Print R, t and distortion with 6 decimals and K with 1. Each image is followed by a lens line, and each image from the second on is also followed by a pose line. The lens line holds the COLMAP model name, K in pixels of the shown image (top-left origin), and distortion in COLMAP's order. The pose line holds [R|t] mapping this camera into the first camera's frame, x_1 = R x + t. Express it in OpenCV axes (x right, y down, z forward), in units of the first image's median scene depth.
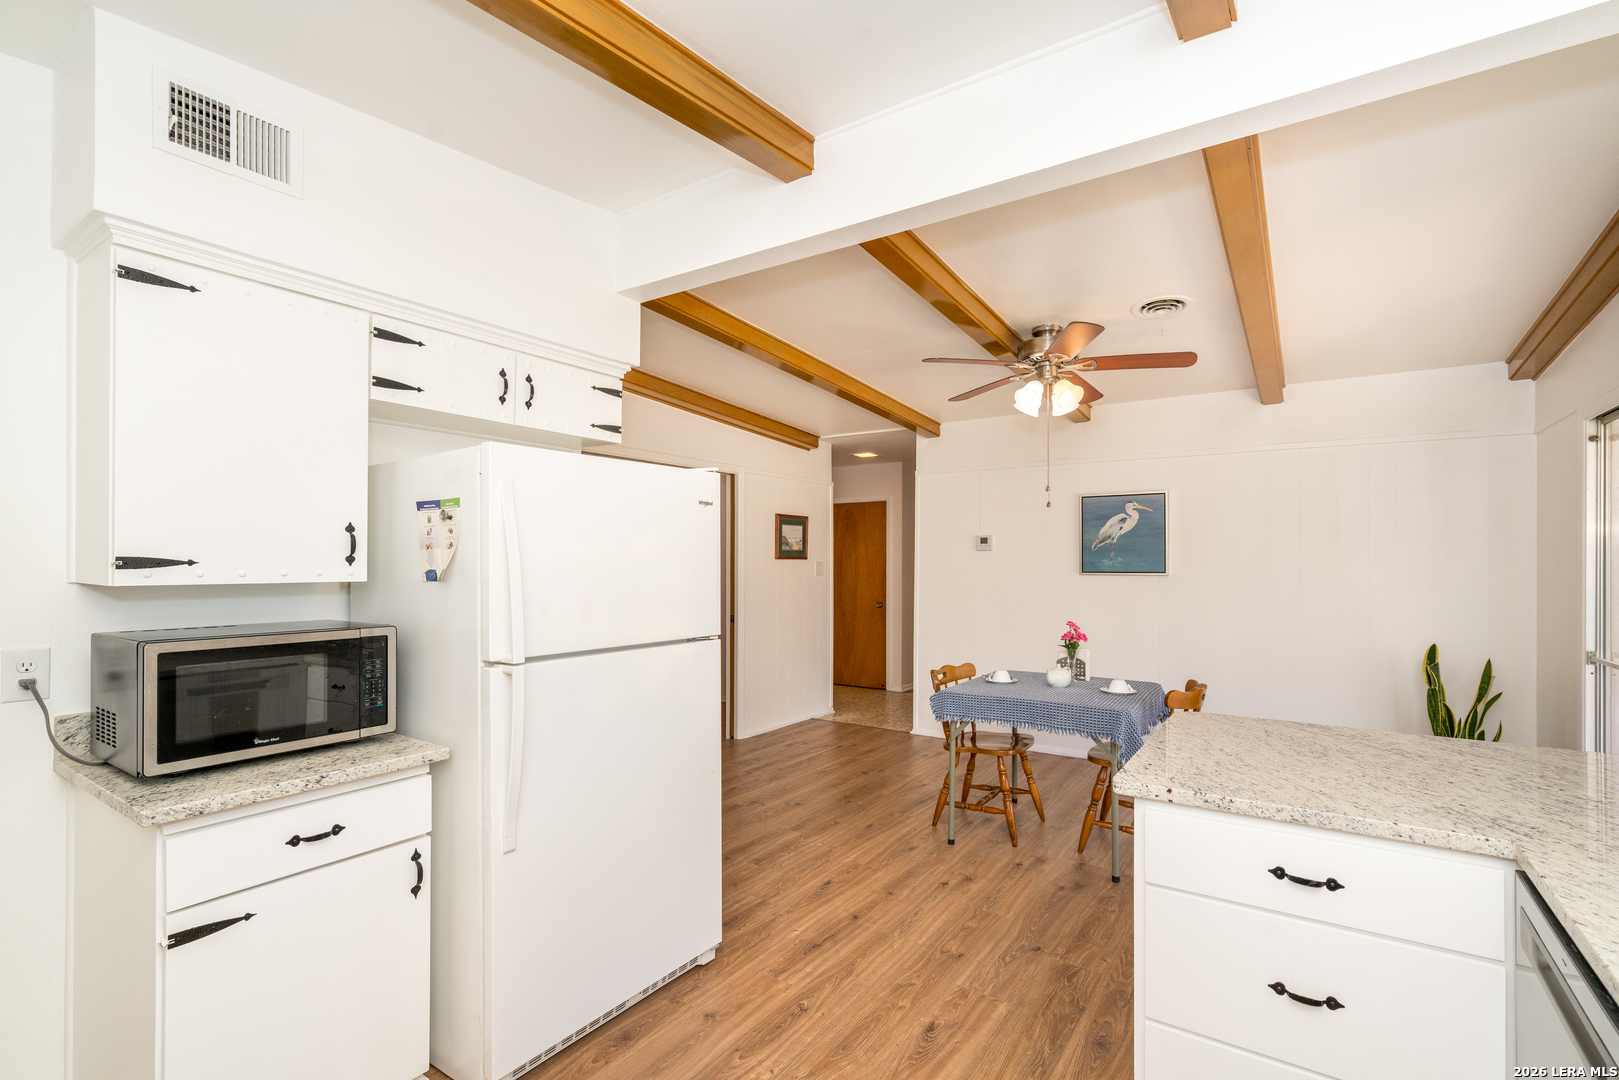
lens RADIAL K [[736.2, 0, 795.3], [0, 736.2, 560.4], [0, 0, 1]] dist [-0.007522, 0.002130]
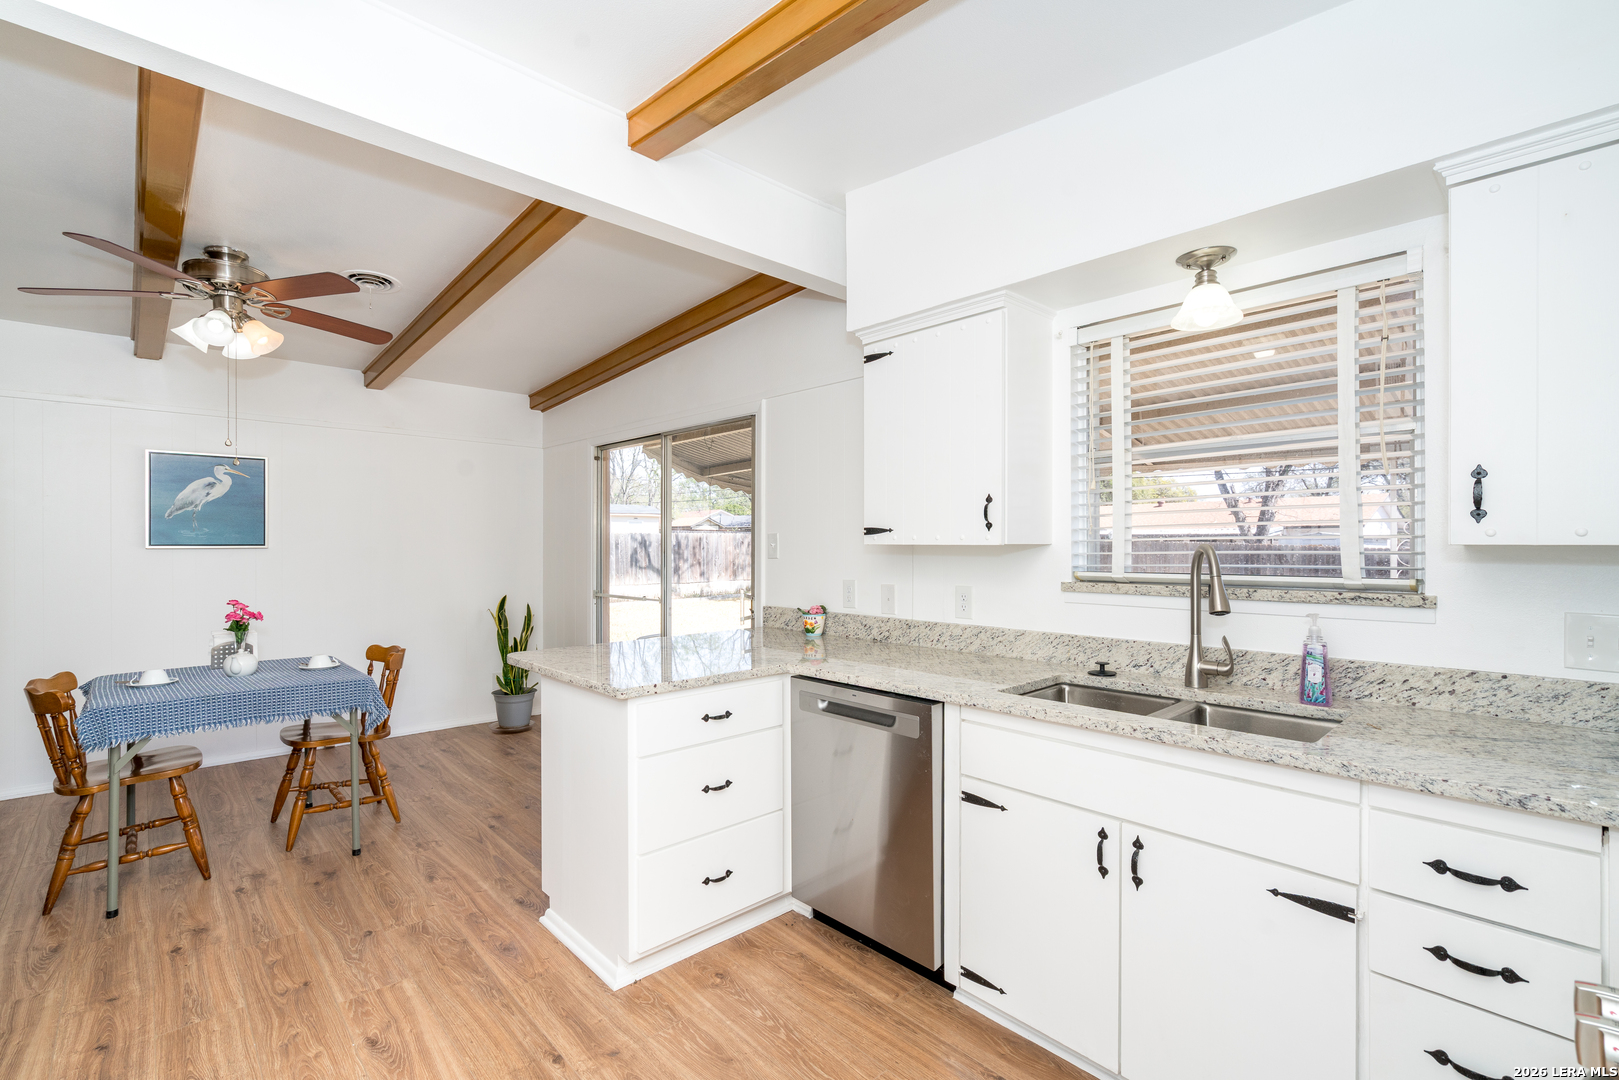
lens RADIAL K [[736.2, 0, 809.8], [0, 736.2, 546.1], [0, 0, 1]] dist [-0.007522, 0.002130]
pose [[0.209104, -0.005537, 0.977878, -0.258380], [-0.000011, 0.999984, 0.005665, 0.012474], [-0.977893, -0.001195, 0.209101, 0.132174]]
